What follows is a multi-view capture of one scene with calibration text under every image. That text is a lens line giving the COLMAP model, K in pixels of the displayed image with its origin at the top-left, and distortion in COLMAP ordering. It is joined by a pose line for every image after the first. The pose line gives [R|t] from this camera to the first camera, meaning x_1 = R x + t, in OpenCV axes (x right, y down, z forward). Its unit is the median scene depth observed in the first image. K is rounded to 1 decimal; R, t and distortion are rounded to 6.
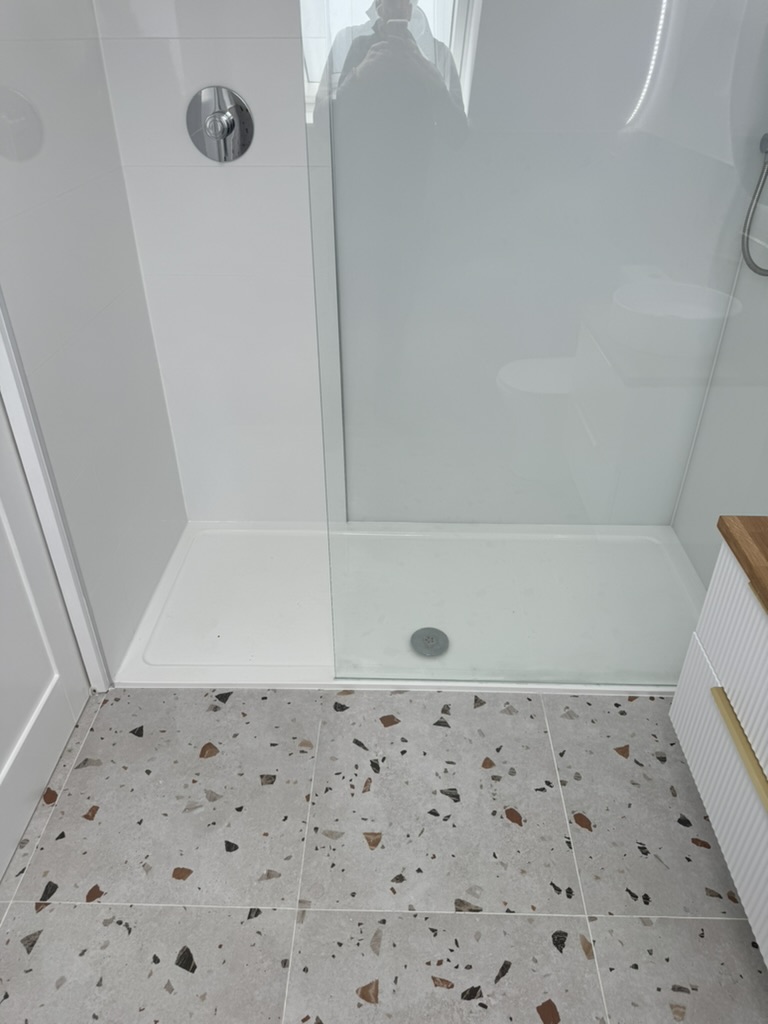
lens RADIAL K [[730.1, 0, 381.7], [0, 730.1, 511.5], [0, 0, 1]] dist [0.044089, -0.033508]
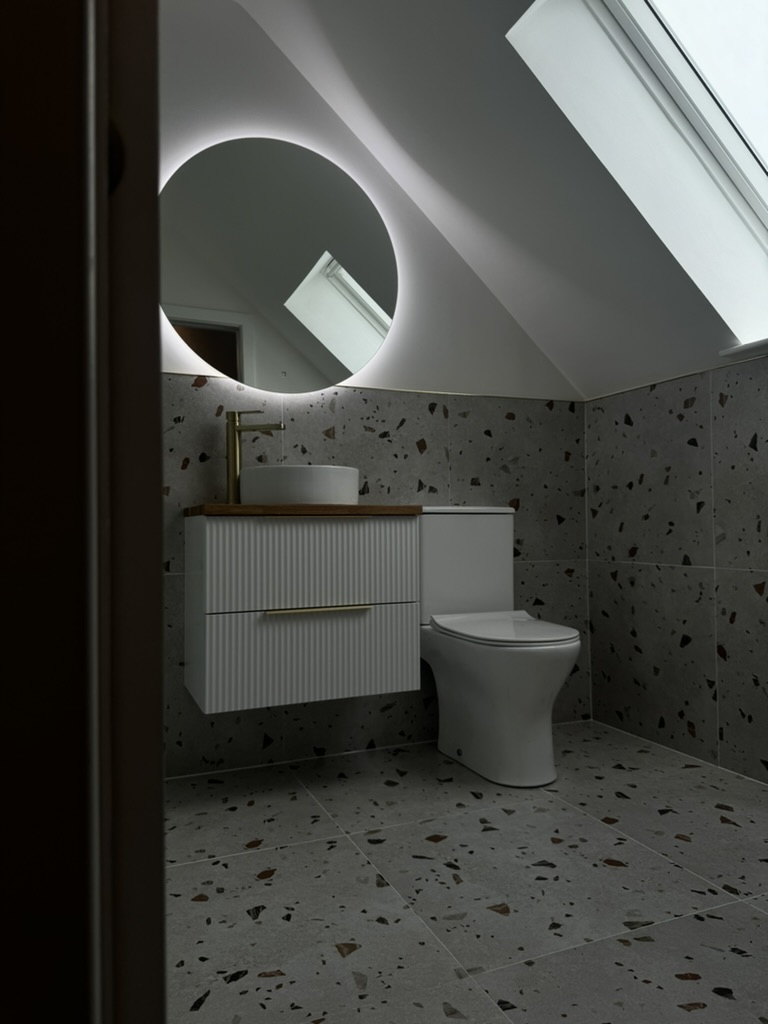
lens RADIAL K [[730.1, 0, 383.4], [0, 730.1, 509.1], [0, 0, 1]] dist [0.044089, -0.033508]
pose [[-0.406894, 0.032773, 0.912887, -0.788947], [0.511409, 0.836233, 0.197925, -0.076283], [-0.756900, 0.547393, -0.357019, 1.051540]]
